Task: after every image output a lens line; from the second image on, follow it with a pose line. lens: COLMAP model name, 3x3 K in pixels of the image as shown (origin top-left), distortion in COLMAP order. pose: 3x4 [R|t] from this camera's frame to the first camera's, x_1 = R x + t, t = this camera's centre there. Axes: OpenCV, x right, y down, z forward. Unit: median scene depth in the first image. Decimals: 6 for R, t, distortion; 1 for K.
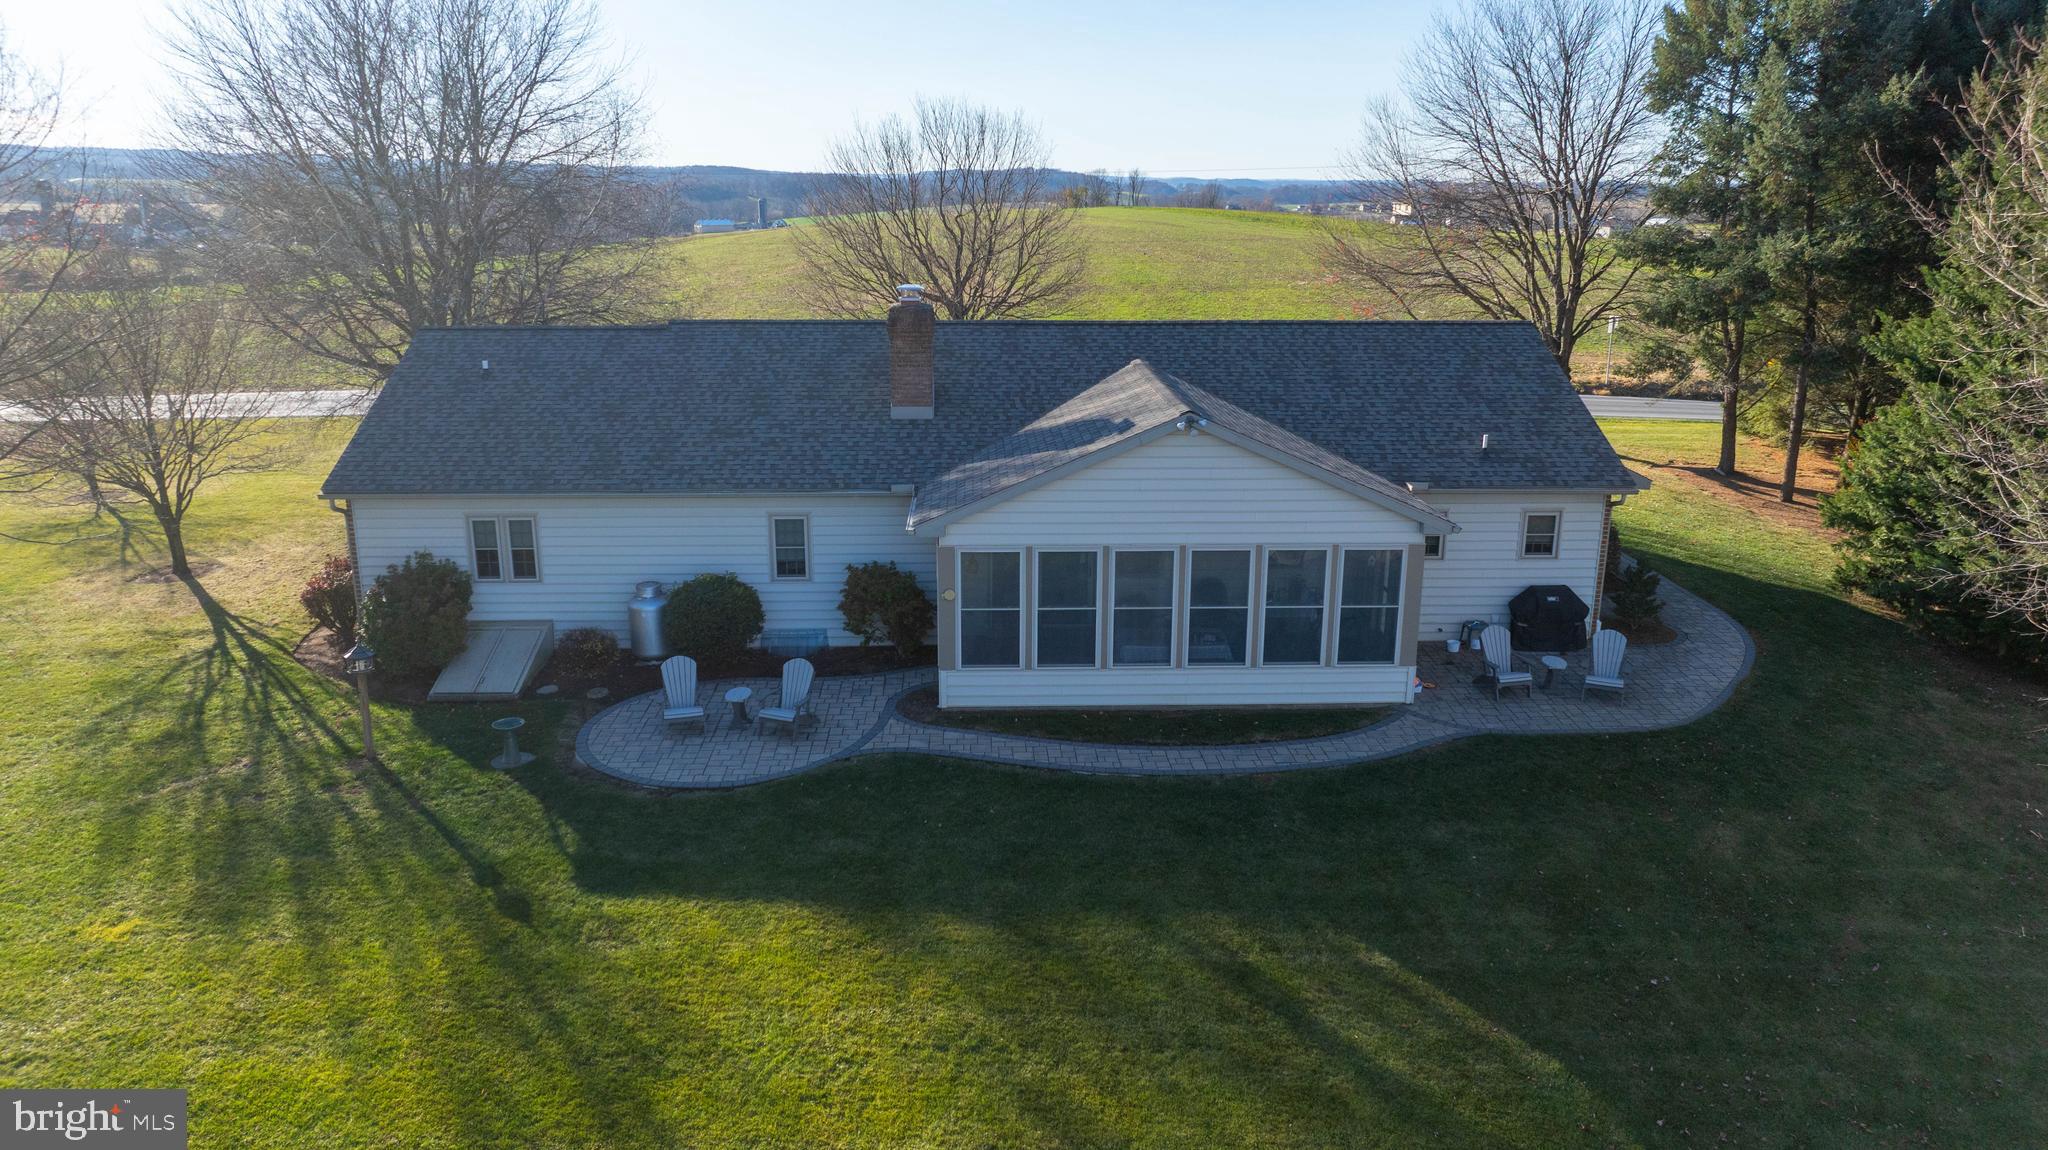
lens RADIAL K [[1447.5, 0, 1030.9], [0, 1447.5, 576.2], [0, 0, 1]] dist [-0.072056, 0.101130]
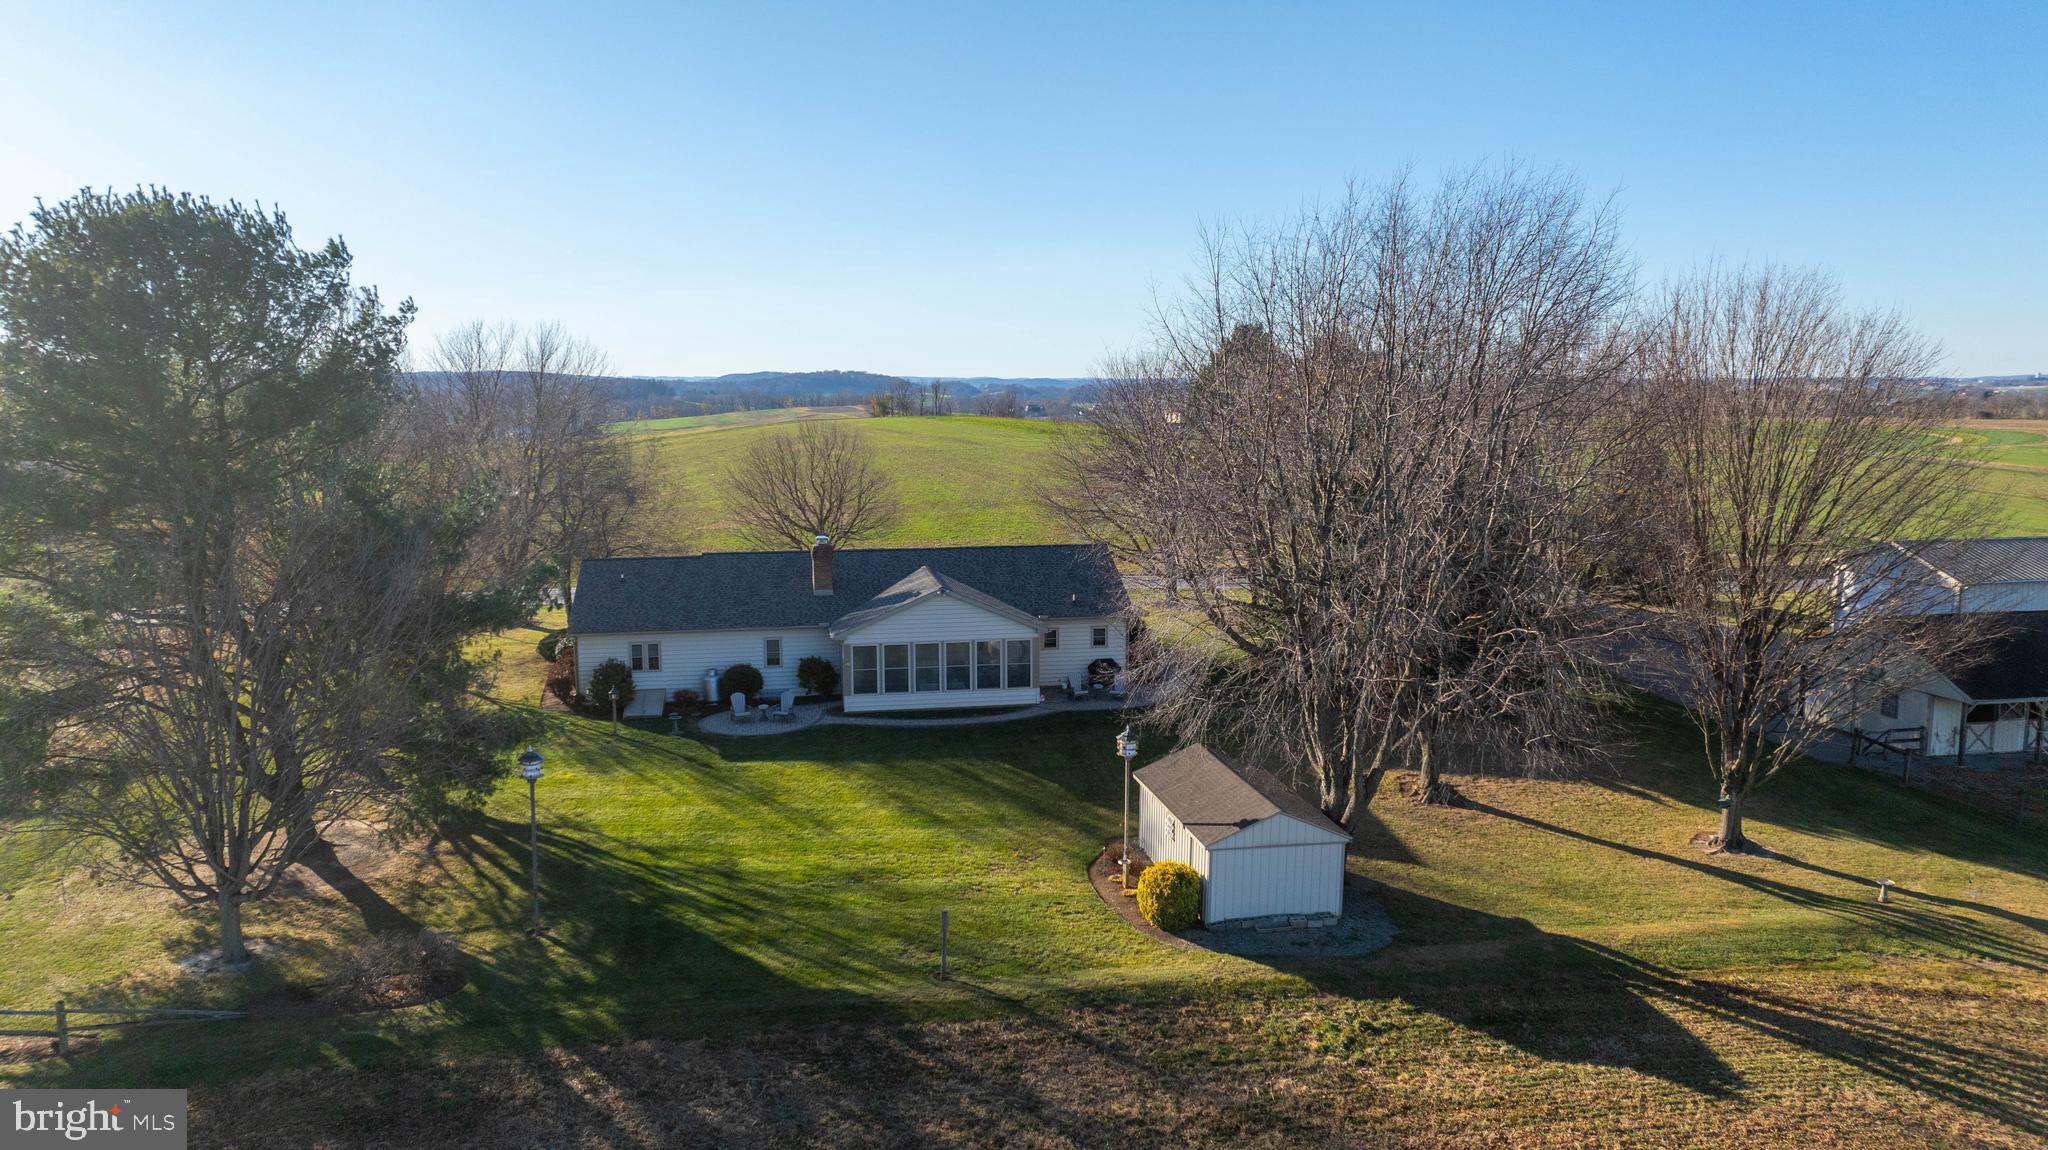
lens RADIAL K [[1447.5, 0, 1030.9], [0, 1447.5, 576.2], [0, 0, 1]] dist [-0.072056, 0.101130]
pose [[0.991204, -0.027254, 0.129502, -0.059112], [0.044172, 0.990580, -0.129616, 0.185932], [-0.124750, 0.134196, 0.983071, -1.395119]]
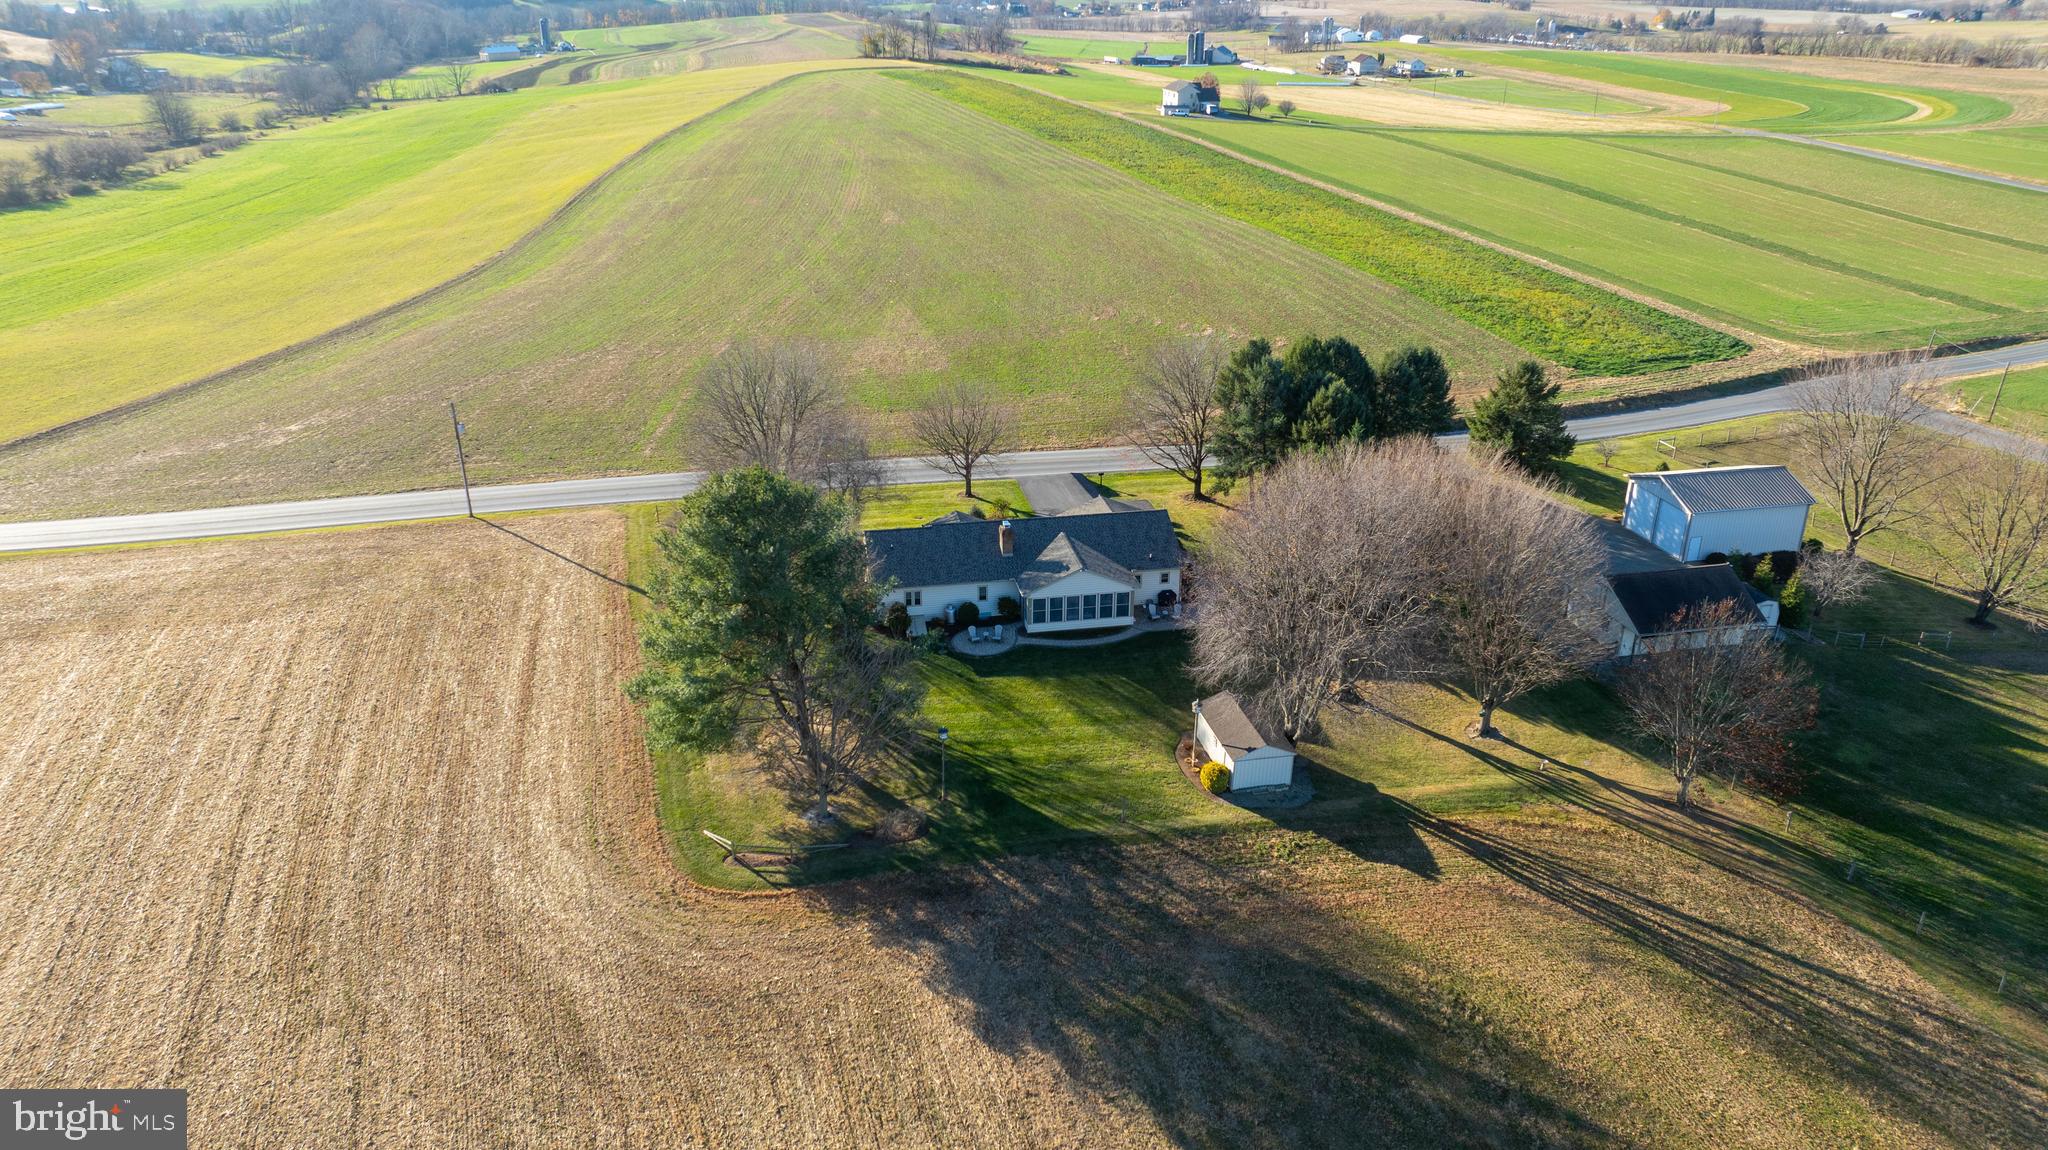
lens RADIAL K [[1441.1, 0, 1024.0], [0, 1441.1, 575.0], [0, 0, 1]] dist [-0.027623, 0.059354]
pose [[0.989683, -0.060505, 0.129875, -0.613824], [0.041561, 0.988718, 0.143909, -0.691935], [-0.137117, -0.137026, 0.981031, -3.178890]]
